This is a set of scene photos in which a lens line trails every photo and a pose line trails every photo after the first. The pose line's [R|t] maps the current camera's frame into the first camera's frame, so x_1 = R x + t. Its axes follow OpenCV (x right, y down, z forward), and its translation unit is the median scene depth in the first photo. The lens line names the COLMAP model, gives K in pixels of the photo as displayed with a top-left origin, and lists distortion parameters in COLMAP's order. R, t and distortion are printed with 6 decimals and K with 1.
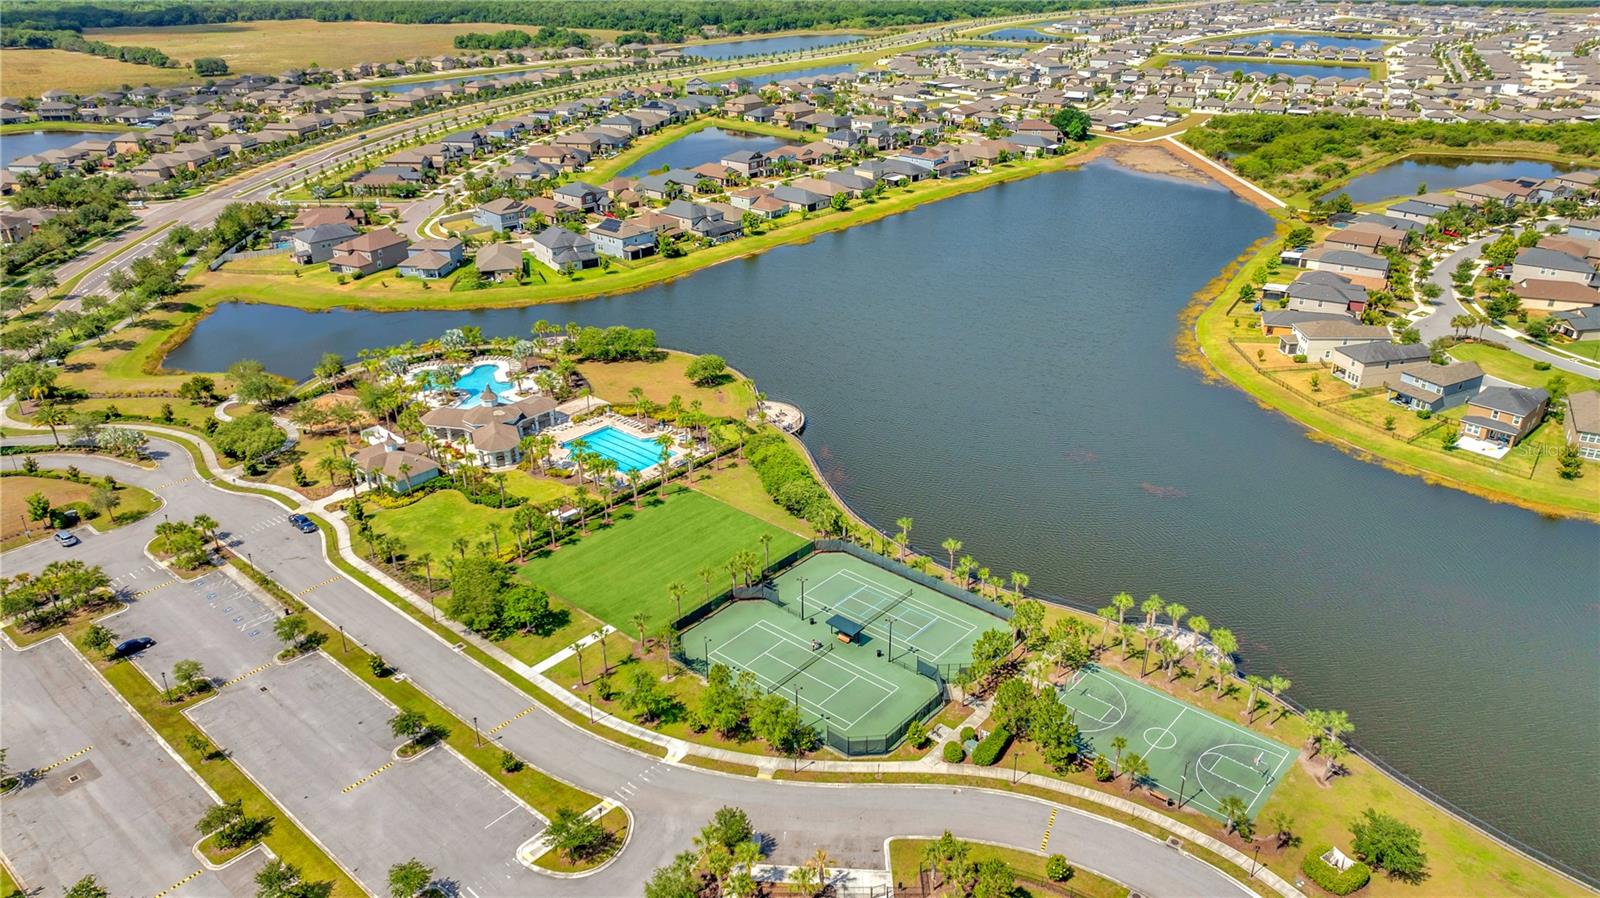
lens RADIAL K [[1119.7, 0, 803.9], [0, 1119.7, 447.8], [0, 0, 1]] dist [-0.001465, -0.055437]
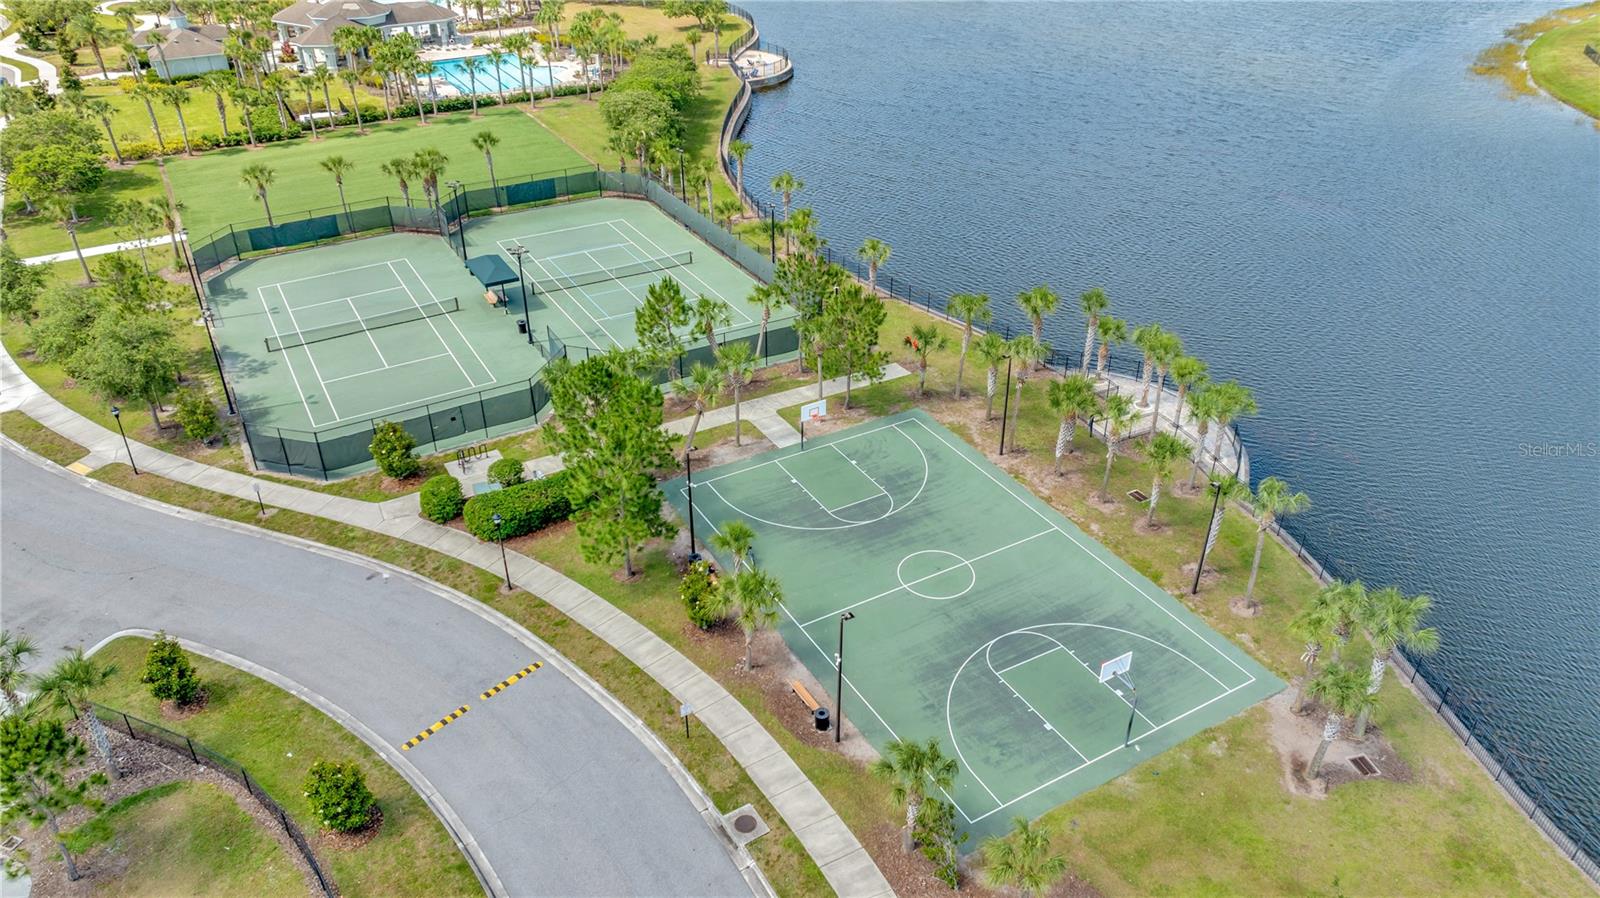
lens RADIAL K [[1120.8, 0, 803.7], [0, 1120.8, 453.6], [0, 0, 1]] dist [-0.046271, 0.053372]
pose [[0.945895, 0.175456, -0.272942, 0.262793], [-0.141049, 0.979896, 0.141098, 0.116981], [0.292212, -0.094965, 0.951627, 0.424557]]
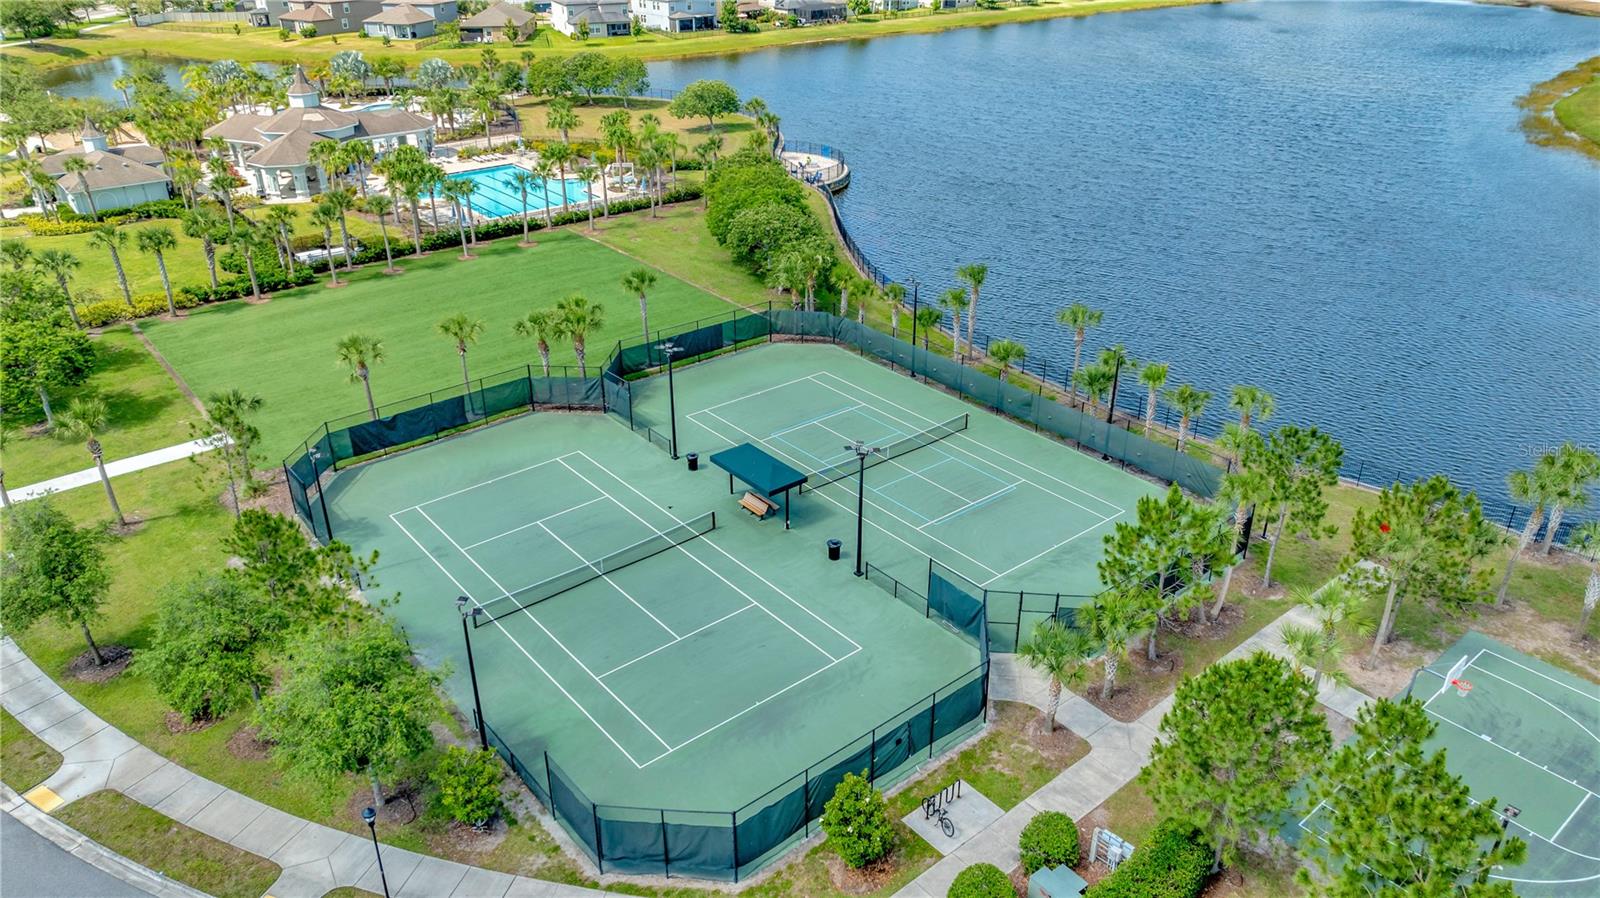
lens RADIAL K [[1120.8, 0, 803.7], [0, 1120.8, 453.6], [0, 0, 1]] dist [-0.046271, 0.053372]
pose [[0.986571, 0.078151, -0.143424, 0.082440], [-0.072111, 0.996296, 0.046852, 0.106730], [0.146554, -0.035881, 0.988552, 0.503932]]
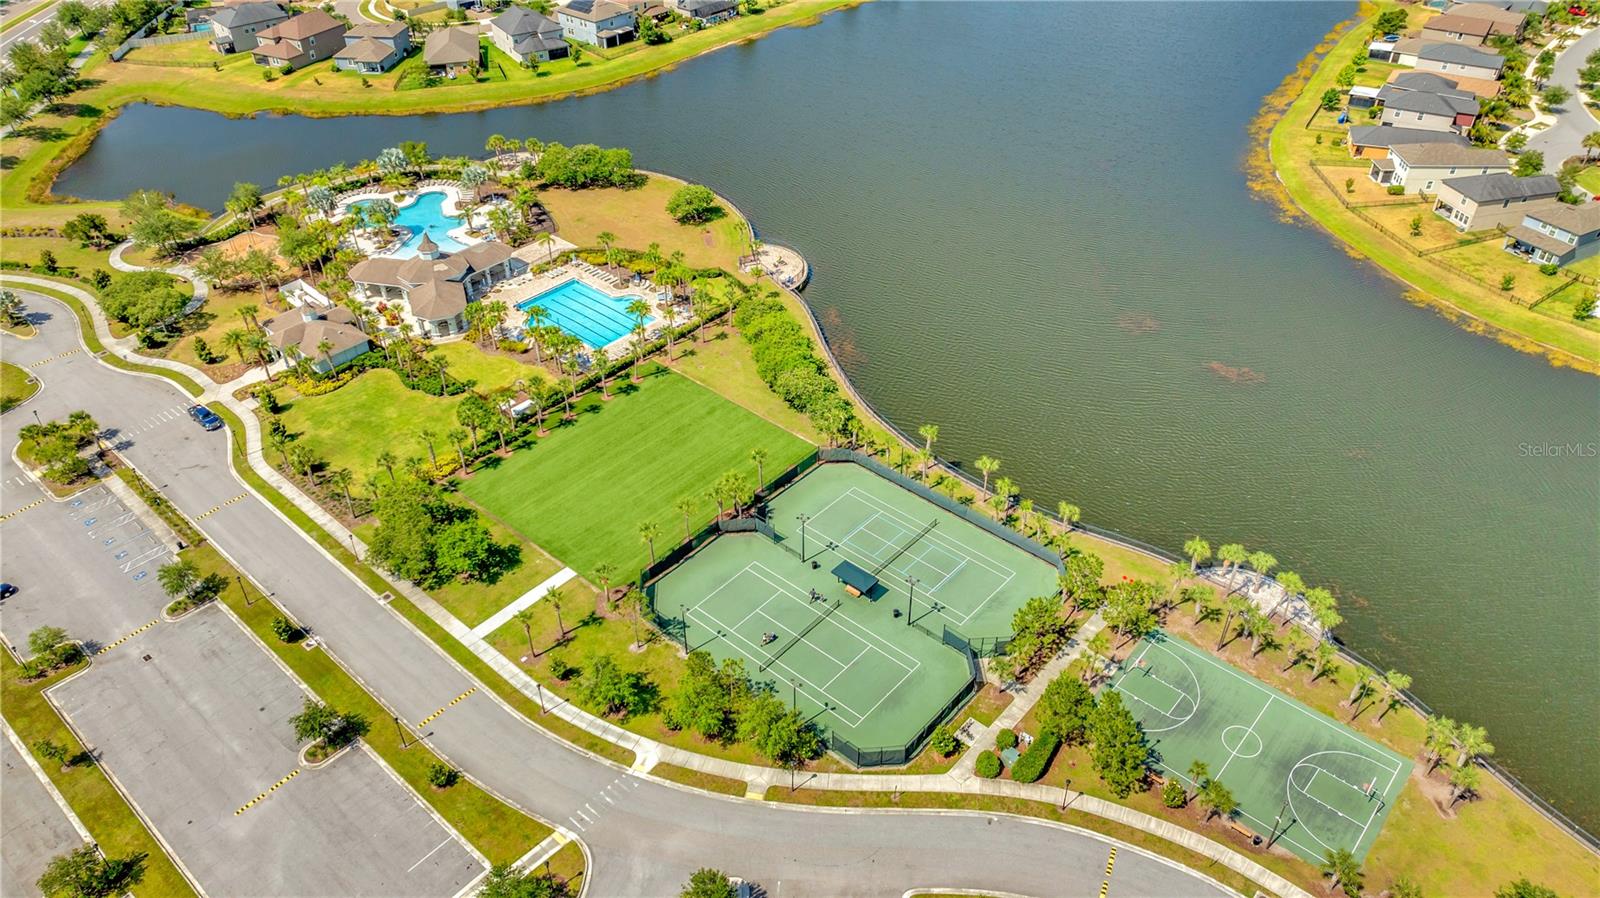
lens RADIAL K [[1120.8, 0, 803.7], [0, 1120.8, 453.6], [0, 0, 1]] dist [-0.046271, 0.053372]
pose [[0.999980, 0.004976, -0.003804, 0.001551], [-0.004049, 0.976922, 0.213557, -0.081093], [0.004779, -0.213538, 0.976923, 0.176876]]
